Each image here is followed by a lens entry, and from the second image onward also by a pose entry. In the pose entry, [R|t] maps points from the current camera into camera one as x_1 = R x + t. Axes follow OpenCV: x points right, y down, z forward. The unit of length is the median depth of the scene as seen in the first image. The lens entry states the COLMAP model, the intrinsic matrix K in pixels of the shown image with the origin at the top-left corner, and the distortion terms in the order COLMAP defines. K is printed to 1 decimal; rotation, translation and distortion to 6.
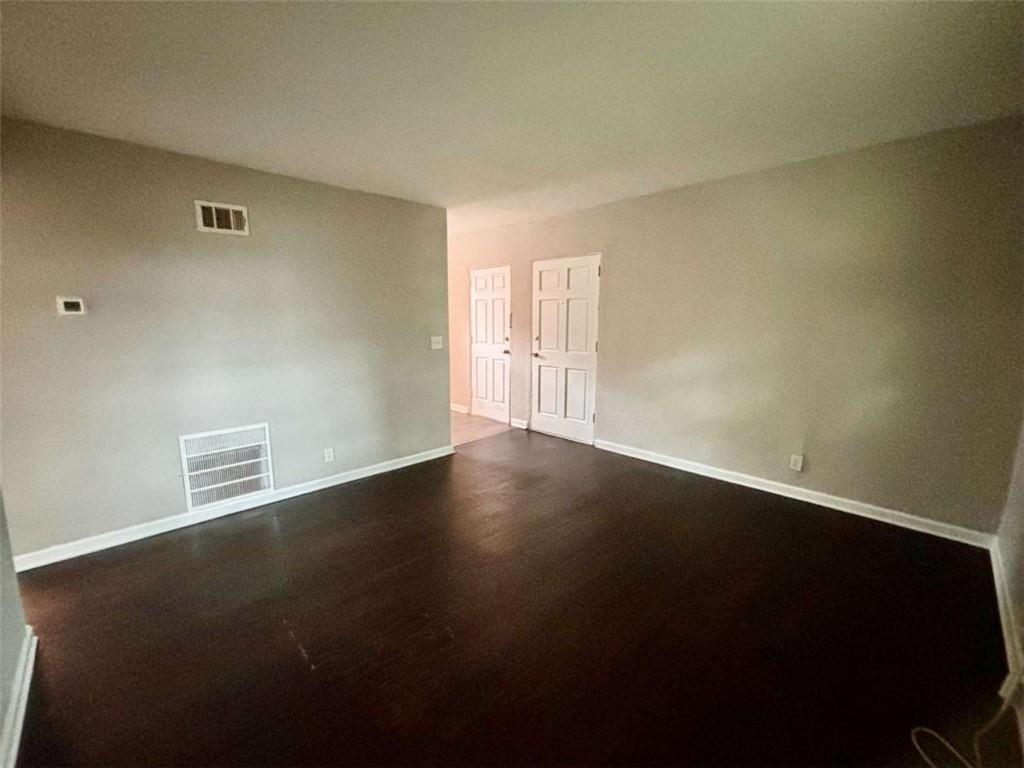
lens RADIAL K [[424.2, 0, 512.0], [0, 424.2, 384.0], [0, 0, 1]] dist [0.000773, 0.000022]
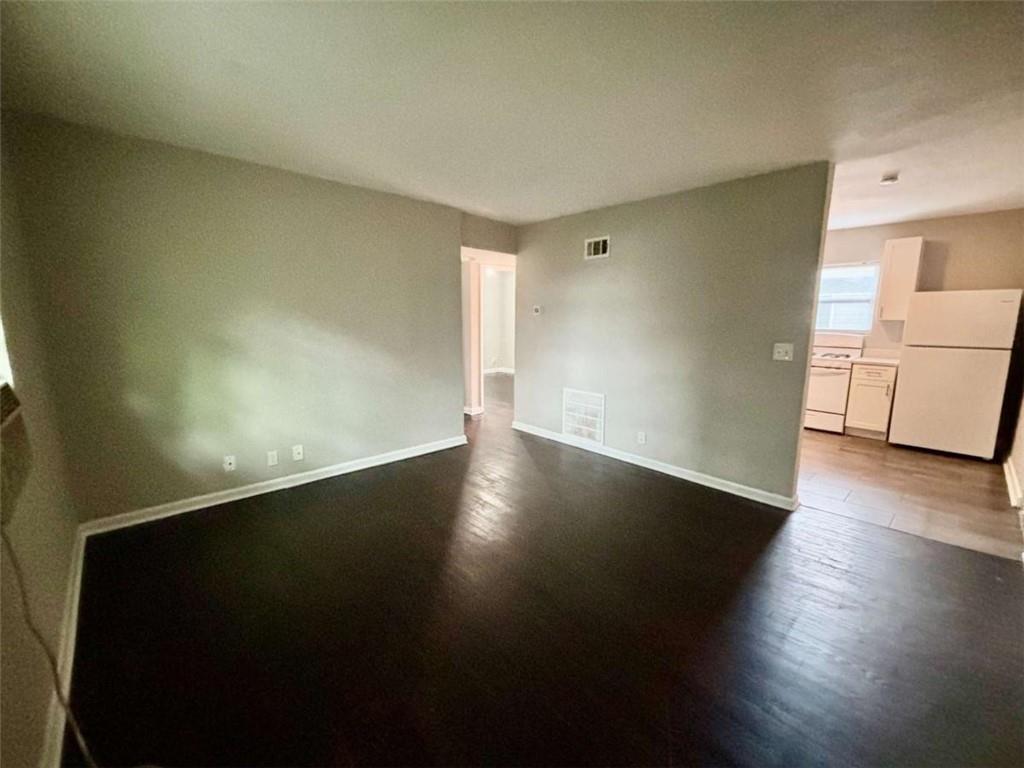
lens RADIAL K [[424.2, 0, 512.0], [0, 424.2, 384.0], [0, 0, 1]] dist [0.000773, 0.000022]
pose [[-0.020172, 0.161765, -0.986623, 0.817888], [-0.164822, 0.972784, 0.162866, -0.122004], [0.986117, 0.165902, 0.007039, 0.762142]]
